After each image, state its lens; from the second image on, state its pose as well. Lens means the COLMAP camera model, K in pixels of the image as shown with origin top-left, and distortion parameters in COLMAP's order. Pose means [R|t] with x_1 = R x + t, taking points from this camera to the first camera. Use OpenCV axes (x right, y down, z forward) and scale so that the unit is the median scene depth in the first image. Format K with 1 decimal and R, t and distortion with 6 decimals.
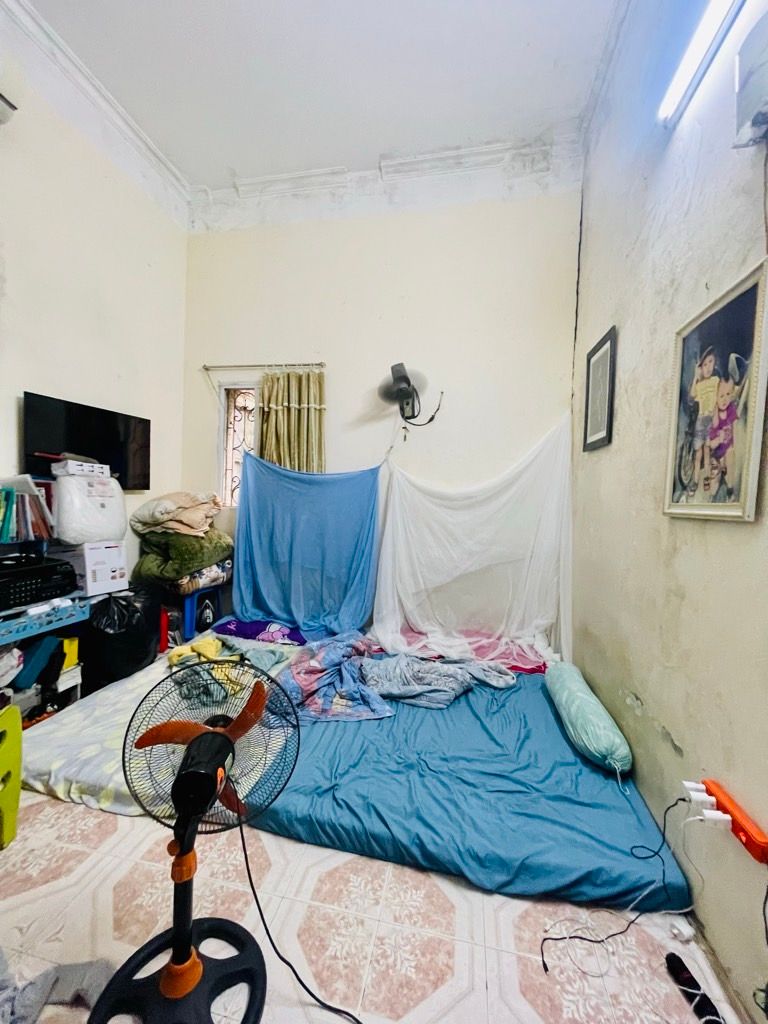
lens RADIAL K [[406.0, 0, 383.5], [0, 406.0, 515.0], [0, 0, 1]] dist [0.000064, -0.000217]
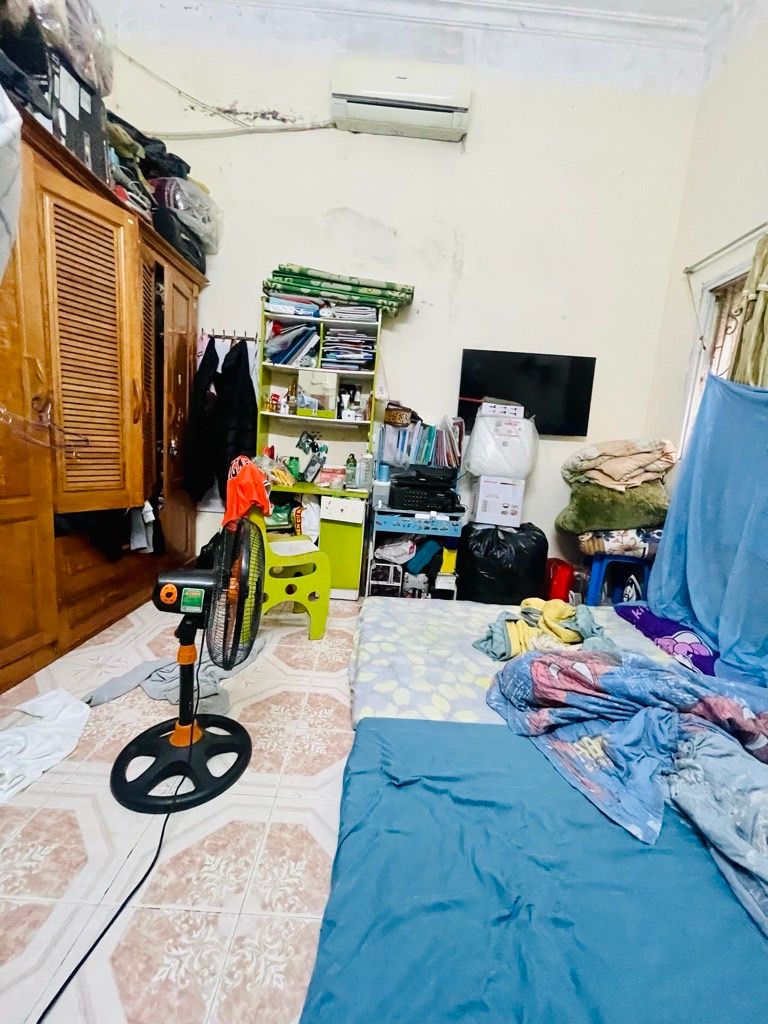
lens RADIAL K [[406.0, 0, 384.0], [0, 406.0, 511.7], [0, 0, 1]] dist [0.000064, -0.000217]
pose [[0.218090, 0.124759, -0.967922, 0.240083], [-0.108345, 0.988760, 0.103032, 0.062653], [0.969896, 0.082399, 0.229156, 0.368745]]
